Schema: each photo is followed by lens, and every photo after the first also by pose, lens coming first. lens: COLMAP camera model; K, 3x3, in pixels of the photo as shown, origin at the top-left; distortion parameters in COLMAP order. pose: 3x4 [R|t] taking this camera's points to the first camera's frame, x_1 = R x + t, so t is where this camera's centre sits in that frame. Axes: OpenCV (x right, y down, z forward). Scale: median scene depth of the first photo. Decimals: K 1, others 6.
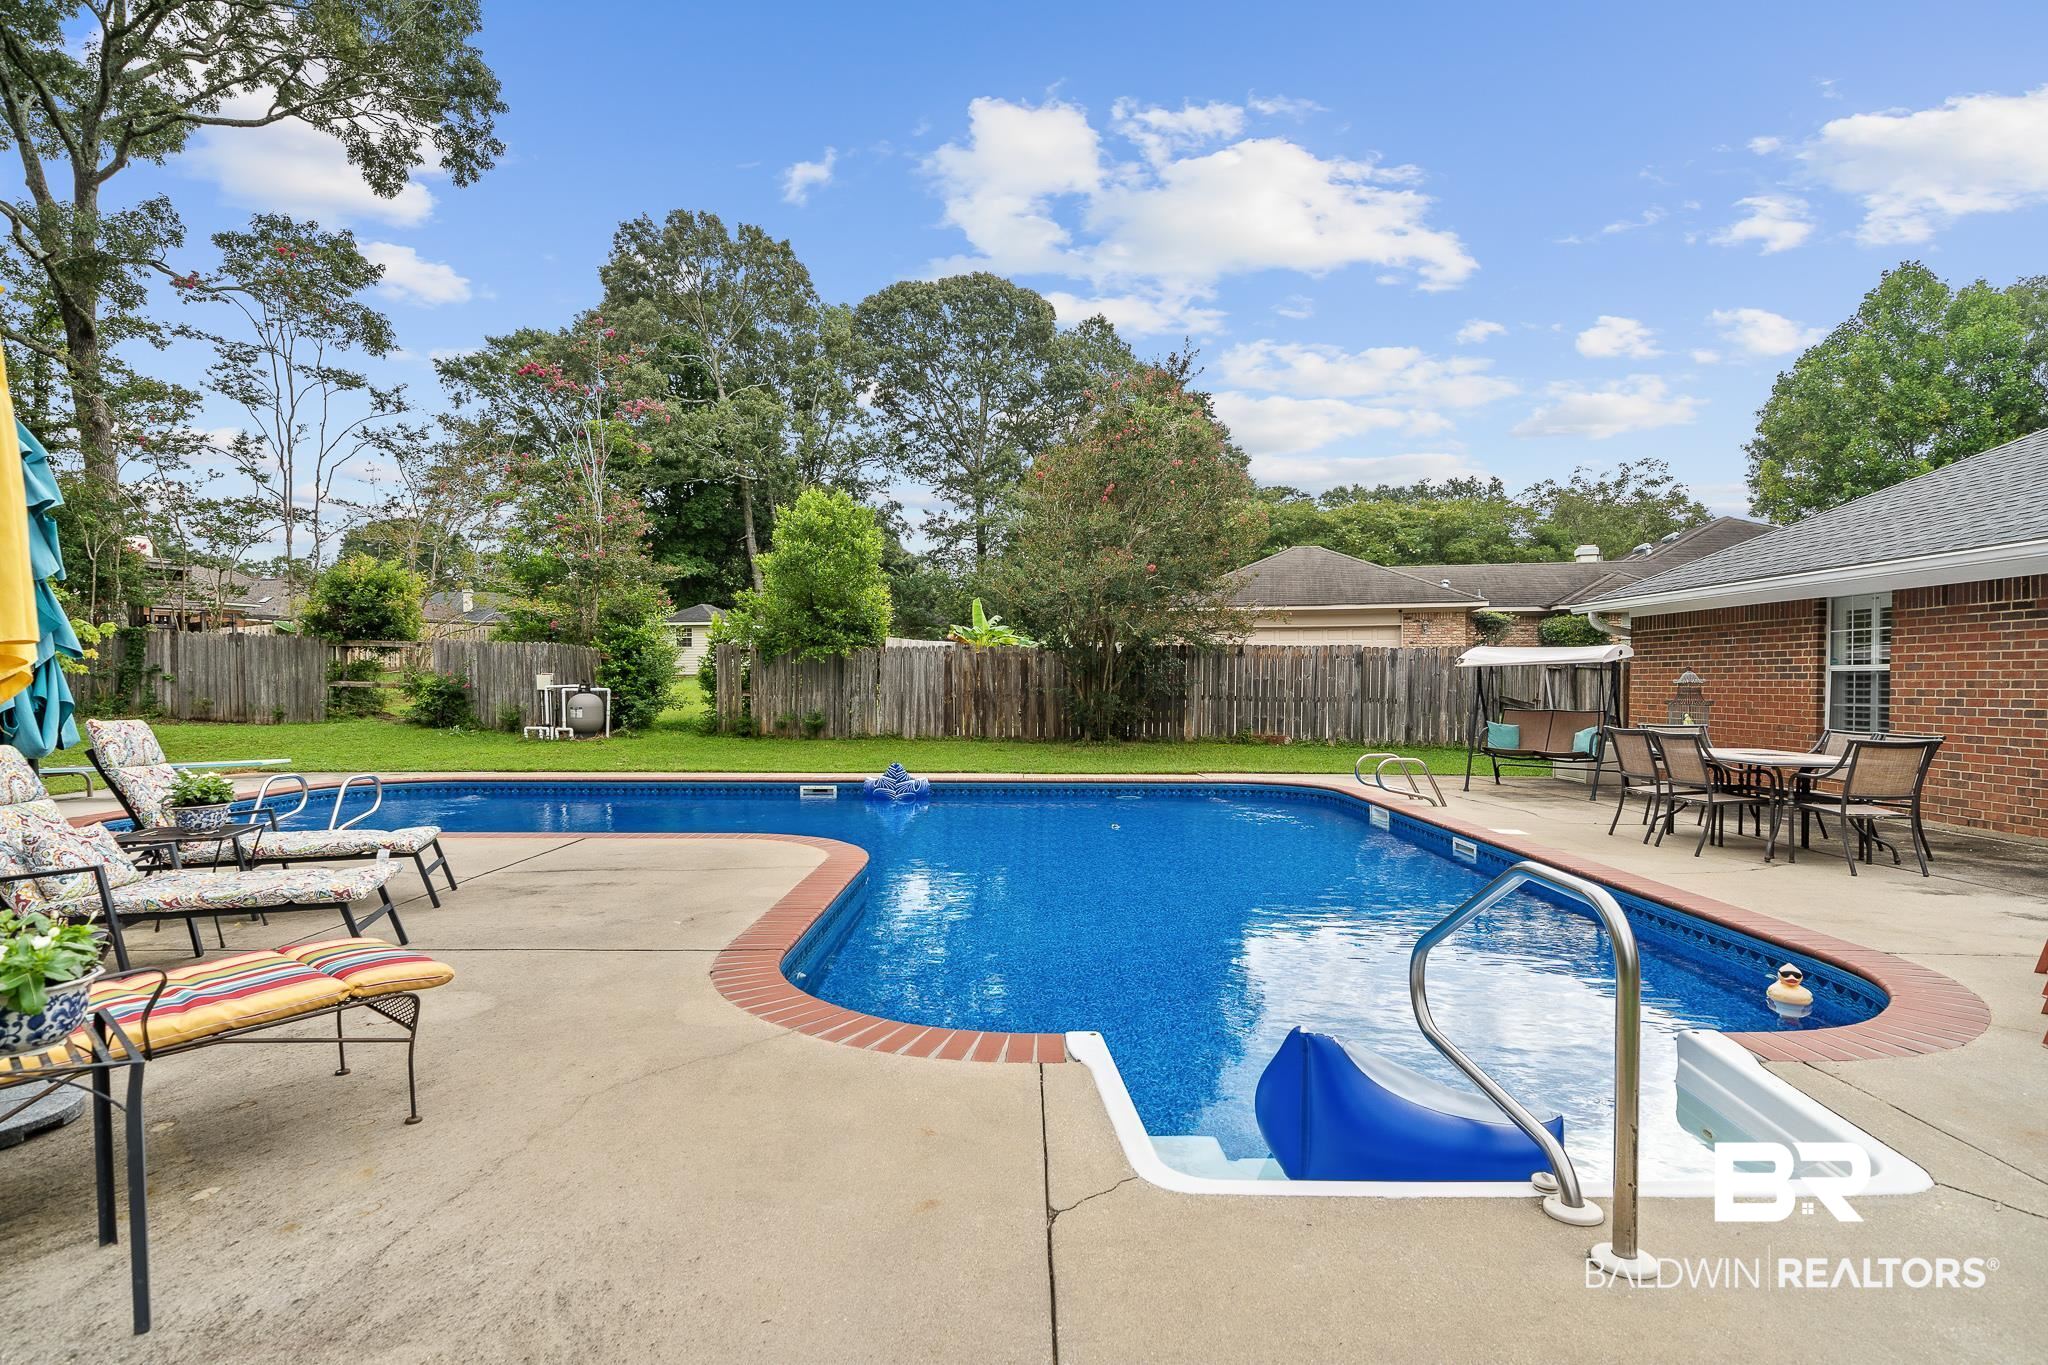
lens RADIAL K [[1057.4, 0, 1020.5], [0, 1057.4, 688.4], [0, 0, 1]] dist [0.005760, -0.000692]
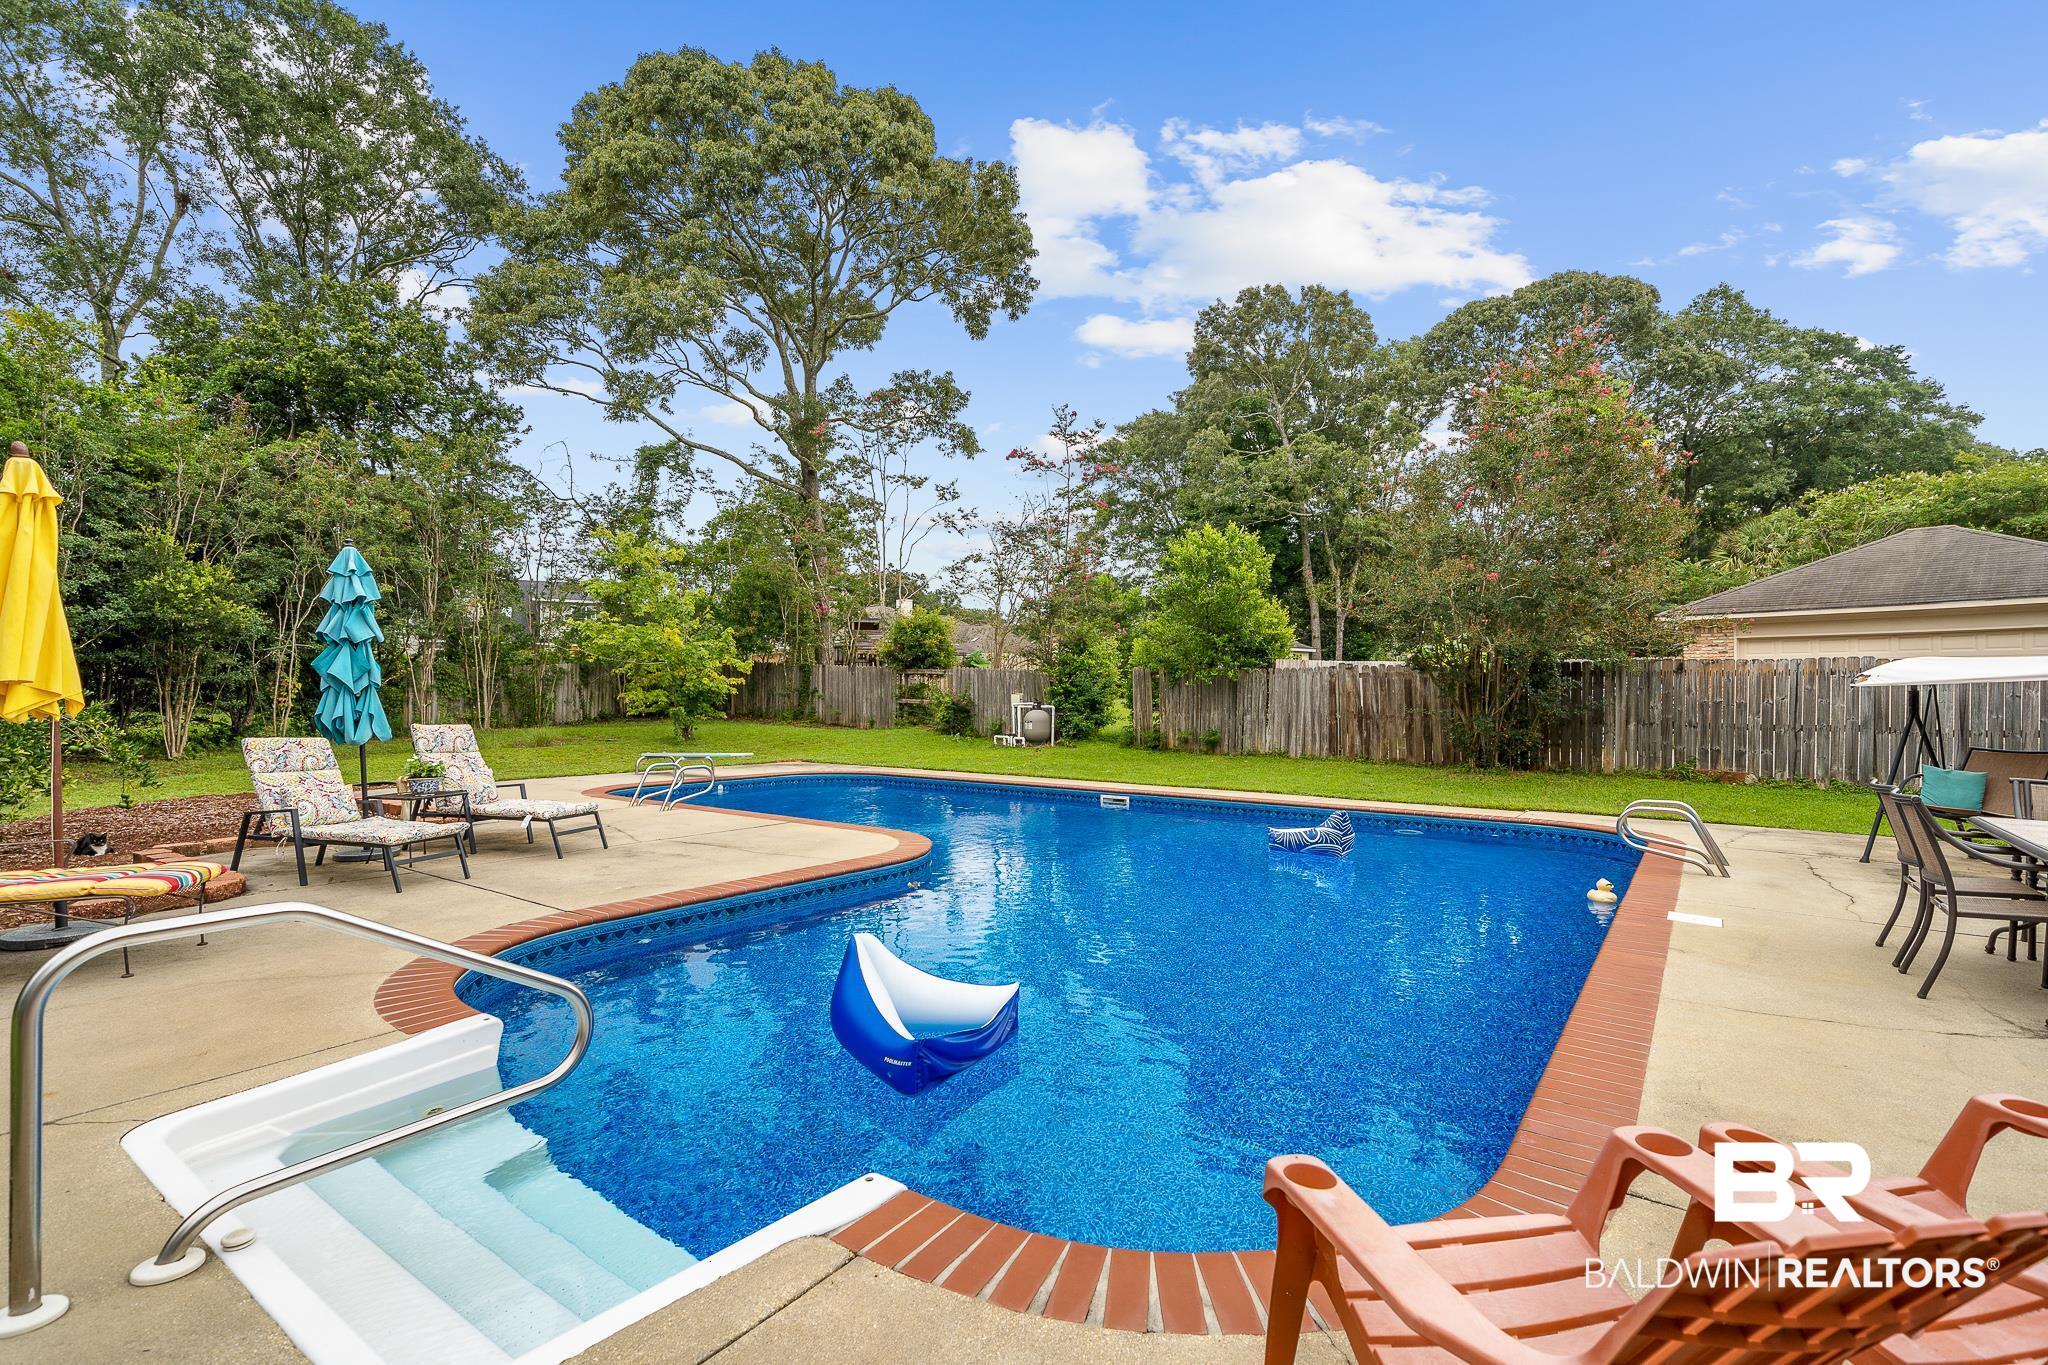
lens RADIAL K [[939.7, 0, 1020.8], [0, 939.7, 697.1], [0, 0, 1]] dist [0.002261, 0.000255]
pose [[0.808159, 0.003214, -0.588956, 0.209930], [-0.008443, 0.999946, -0.006129, -0.003056], [0.588904, 0.009925, 0.808142, 0.097429]]
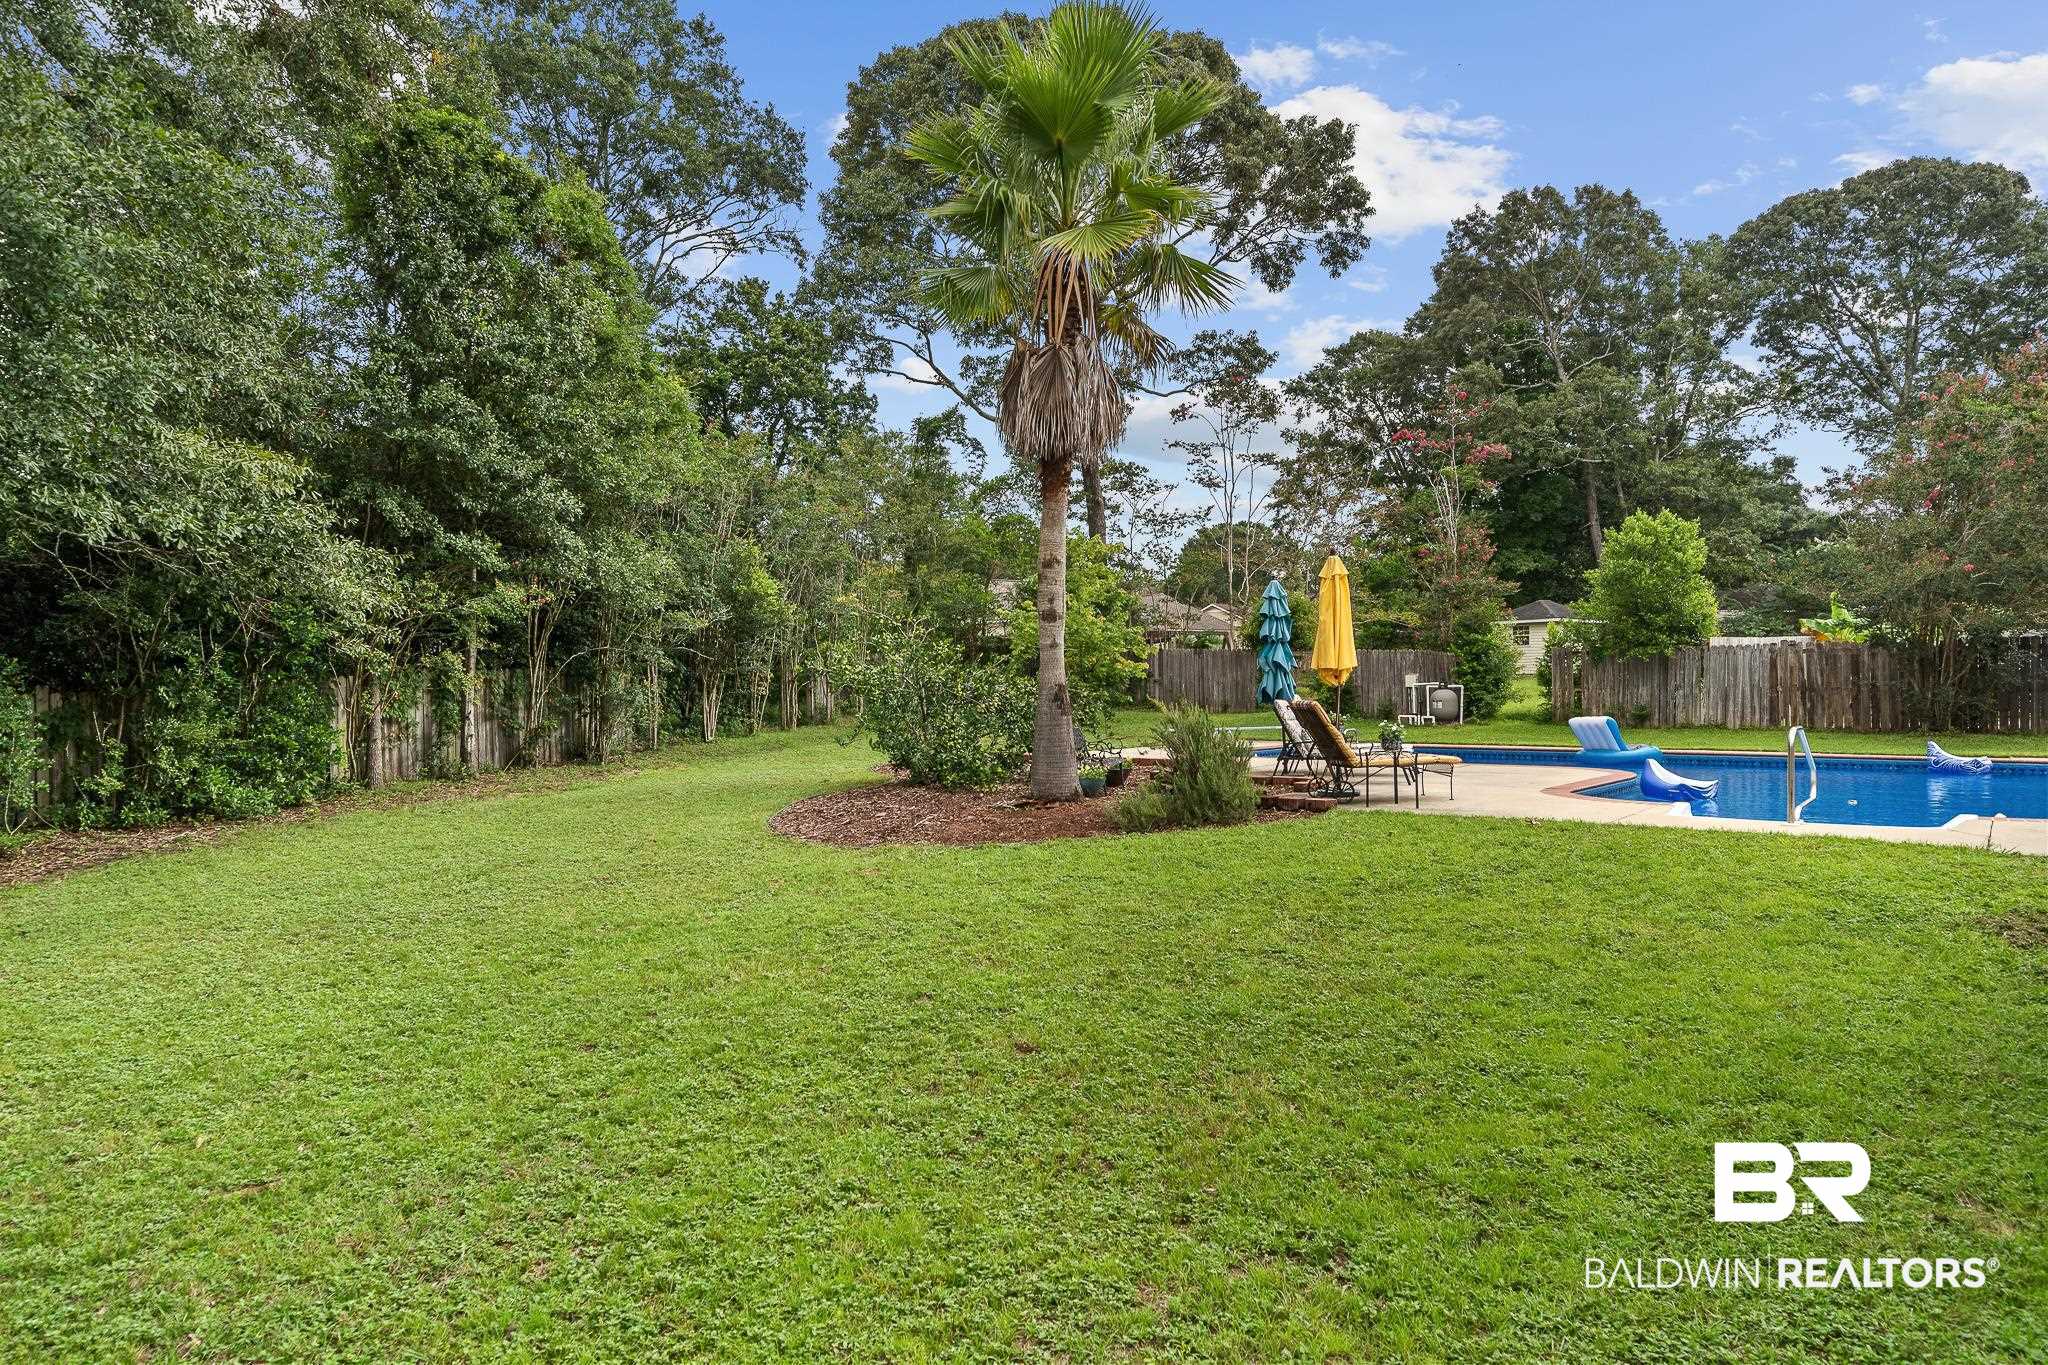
lens RADIAL K [[1270.8, 0, 1016.5], [0, 1270.8, 703.2], [0, 0, 1]] dist [0.003072, 0.000452]
pose [[0.775195, 0.000790, -0.631721, 0.148525], [0.005152, 0.999958, 0.007573, 0.007042], [0.631701, -0.009125, 0.775159, -0.486568]]
